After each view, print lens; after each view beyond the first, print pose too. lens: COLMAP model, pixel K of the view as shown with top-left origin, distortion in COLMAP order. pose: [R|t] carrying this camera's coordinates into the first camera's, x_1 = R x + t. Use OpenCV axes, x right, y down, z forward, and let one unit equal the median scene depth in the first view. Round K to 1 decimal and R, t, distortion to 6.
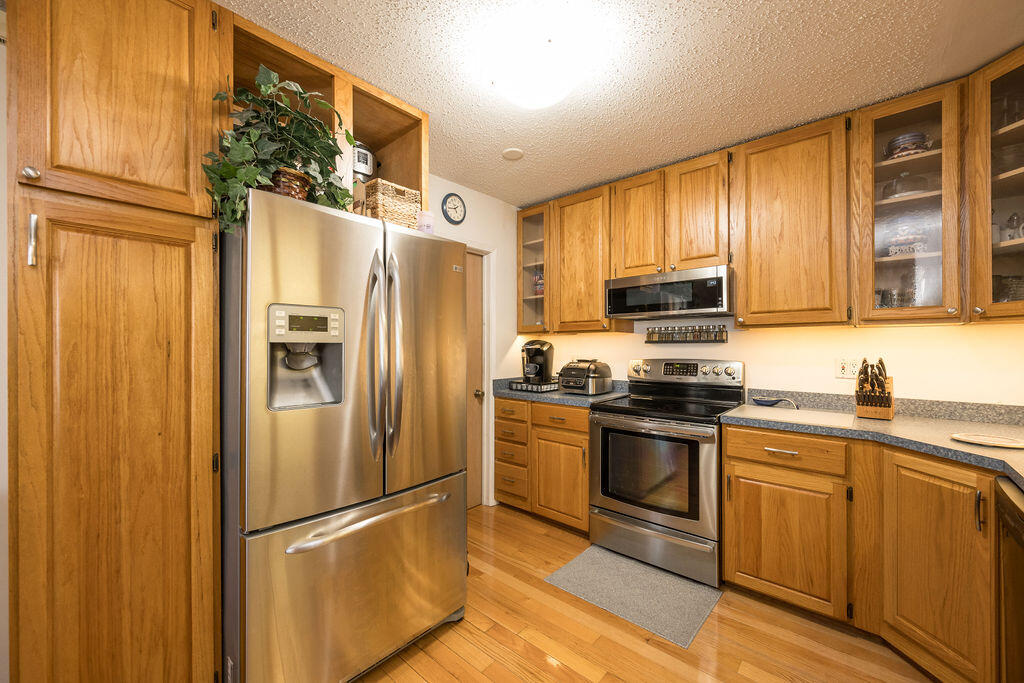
lens RADIAL K [[398.7, 0, 513.2], [0, 398.7, 345.5], [0, 0, 1]] dist [-0.002630, 0.001281]
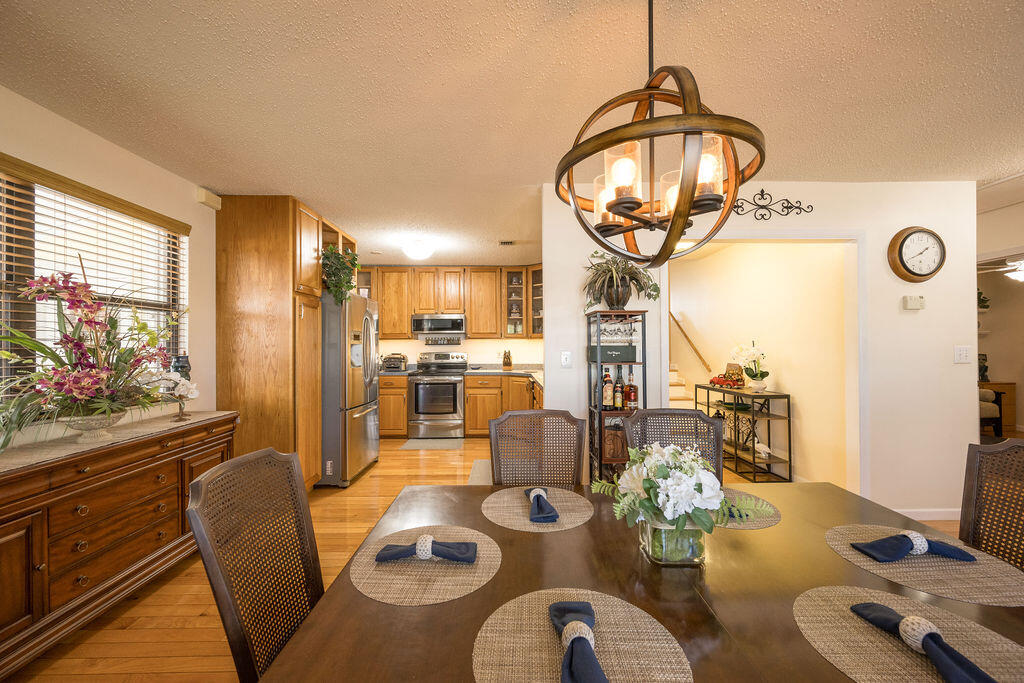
lens RADIAL K [[398.7, 0, 512.8], [0, 398.7, 344.0], [0, 0, 1]] dist [-0.002630, 0.001281]
pose [[0.740653, 0.002563, 0.671882, -0.809922], [0.003164, 0.999968, -0.007302, 0.006515], [-0.671880, 0.007535, 0.740622, -0.936018]]
